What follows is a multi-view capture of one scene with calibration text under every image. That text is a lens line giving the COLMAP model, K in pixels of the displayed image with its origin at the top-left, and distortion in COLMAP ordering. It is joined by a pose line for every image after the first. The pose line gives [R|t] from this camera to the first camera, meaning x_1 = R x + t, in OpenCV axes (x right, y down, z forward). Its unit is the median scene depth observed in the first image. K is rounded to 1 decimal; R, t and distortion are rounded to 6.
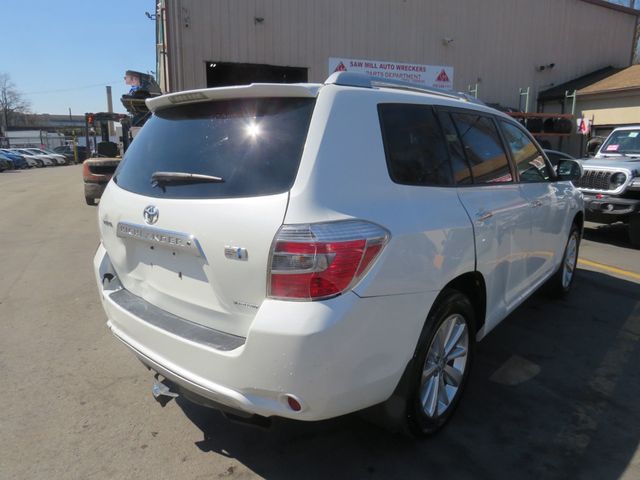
lens RADIAL K [[468.2, 0, 307.2], [0, 468.2, 242.0], [0, 0, 1]] dist [-0.011309, -0.003414]
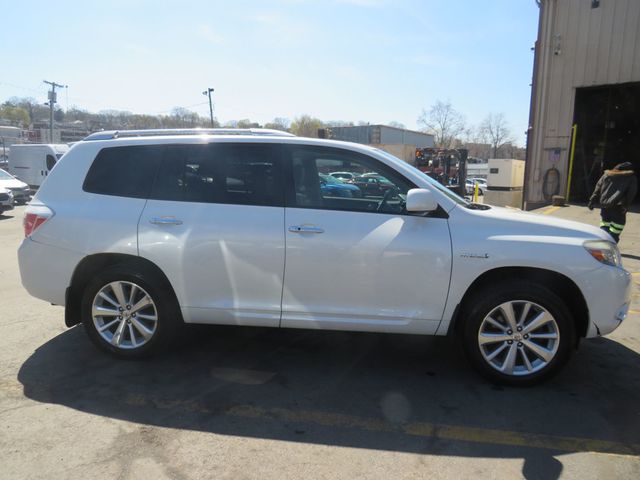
lens RADIAL K [[468.2, 0, 307.2], [0, 468.2, 242.0], [0, 0, 1]] dist [-0.011309, -0.003414]
pose [[0.530371, 0.130931, -0.837594, 0.321450], [-0.186175, 0.981872, 0.035597, -0.023166], [0.827070, 0.137059, 0.545132, 0.110178]]
